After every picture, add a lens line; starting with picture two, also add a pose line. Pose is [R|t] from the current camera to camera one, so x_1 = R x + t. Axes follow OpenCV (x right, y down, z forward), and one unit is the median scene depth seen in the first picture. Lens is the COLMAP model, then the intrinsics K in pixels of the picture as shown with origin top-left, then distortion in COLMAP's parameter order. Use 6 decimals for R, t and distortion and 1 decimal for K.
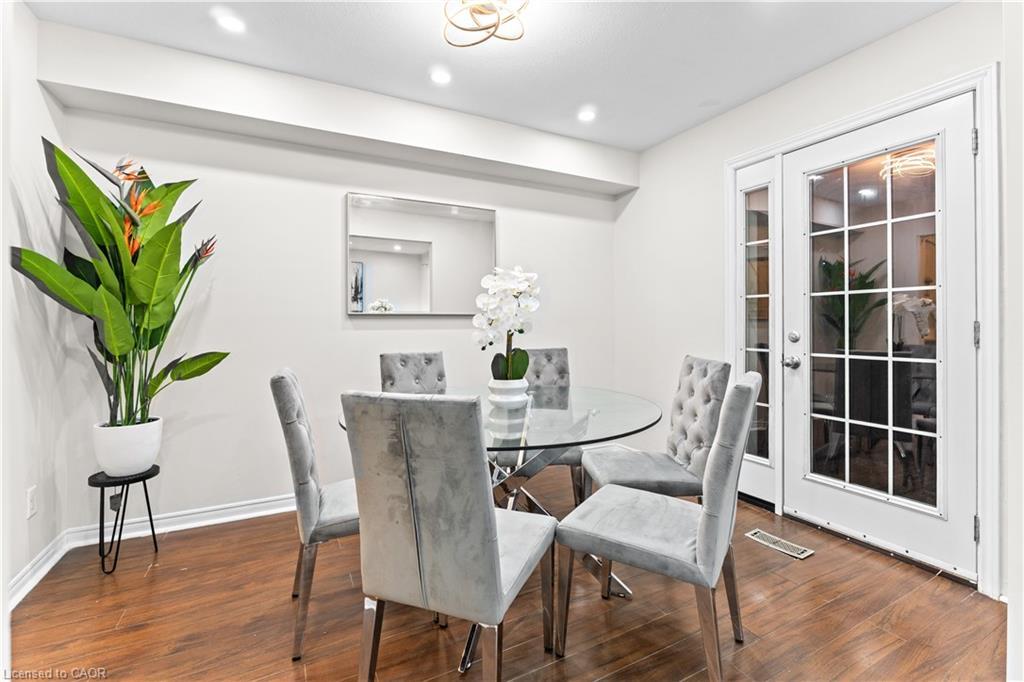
lens RADIAL K [[455.2, 0, 510.1], [0, 455.2, 331.3], [0, 0, 1]] dist [-0.001631, -0.000143]
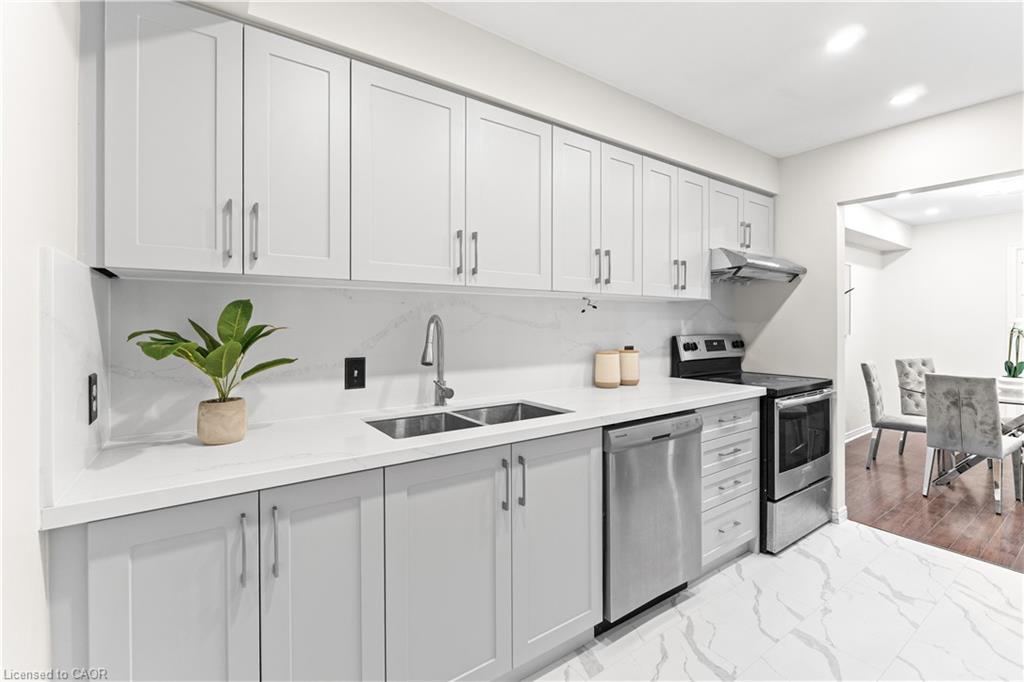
lens RADIAL K [[451.1, 0, 517.5], [0, 451.1, 326.1], [0, 0, 1]] dist [-0.003078, -0.000372]
pose [[0.990054, 0.000400, 0.140686, -1.632842], [-0.000451, 1.000000, 0.000331, -0.080012], [-0.140686, -0.000391, 0.990054, -0.396387]]
